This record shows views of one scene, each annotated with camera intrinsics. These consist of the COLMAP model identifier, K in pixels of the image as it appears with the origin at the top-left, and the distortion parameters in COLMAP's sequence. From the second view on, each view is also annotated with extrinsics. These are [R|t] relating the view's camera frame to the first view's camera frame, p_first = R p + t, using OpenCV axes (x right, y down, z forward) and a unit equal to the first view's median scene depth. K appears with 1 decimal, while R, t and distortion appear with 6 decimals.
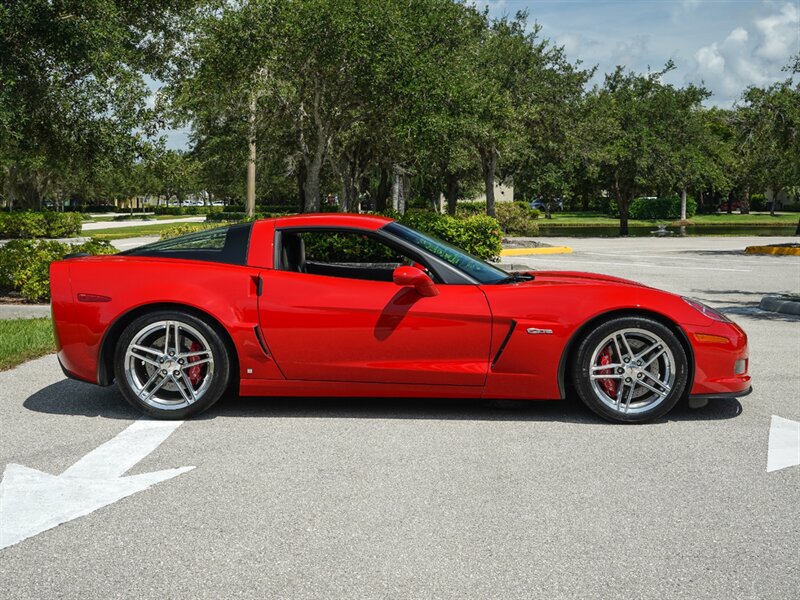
lens RADIAL K [[1132.4, 0, 400.0], [0, 1132.4, 300.0], [0, 0, 1]] dist [0.012828, 0.043632]
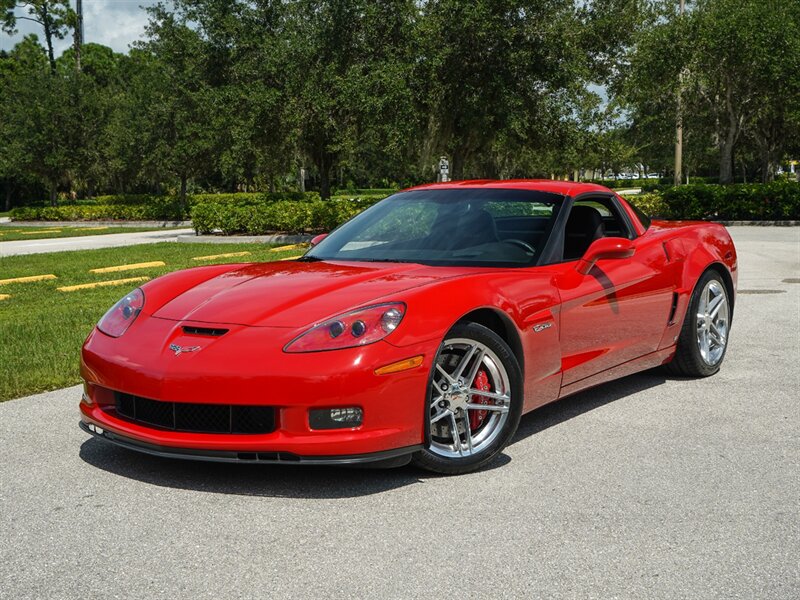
lens RADIAL K [[1233.1, 0, 390.1], [0, 1233.1, 312.9], [0, 0, 1]] dist [-0.006307, -0.012284]
pose [[0.932378, 0.017353, -0.361069, 0.044291], [-0.008232, 0.999607, 0.026785, 0.021232], [0.361392, -0.022001, 0.932154, -0.251362]]
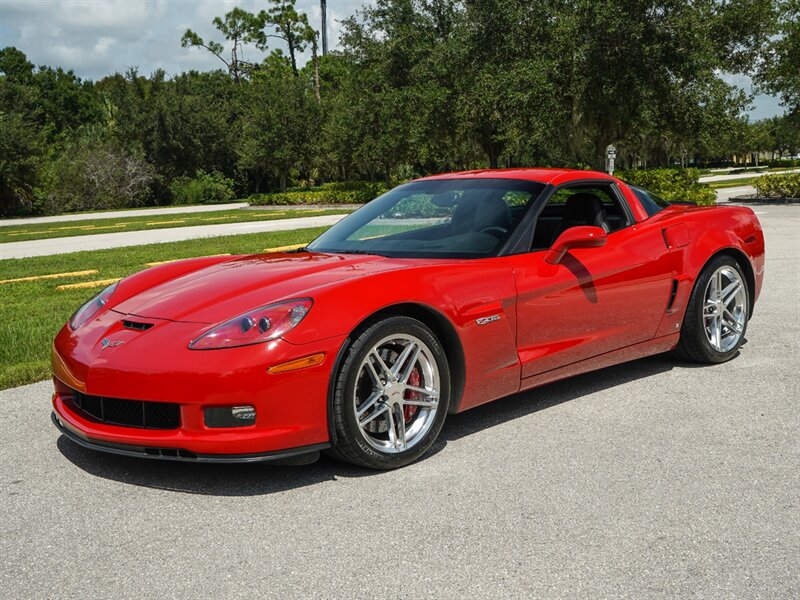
lens RADIAL K [[1040.8, 0, 400.0], [0, 1040.8, 300.0], [0, 0, 1]] dist [0.038771, -0.107325]
pose [[0.847608, 0.028115, -0.529877, 0.068959], [-0.002806, 0.998819, 0.048508, 0.017750], [0.530615, -0.039630, 0.846686, -0.206746]]
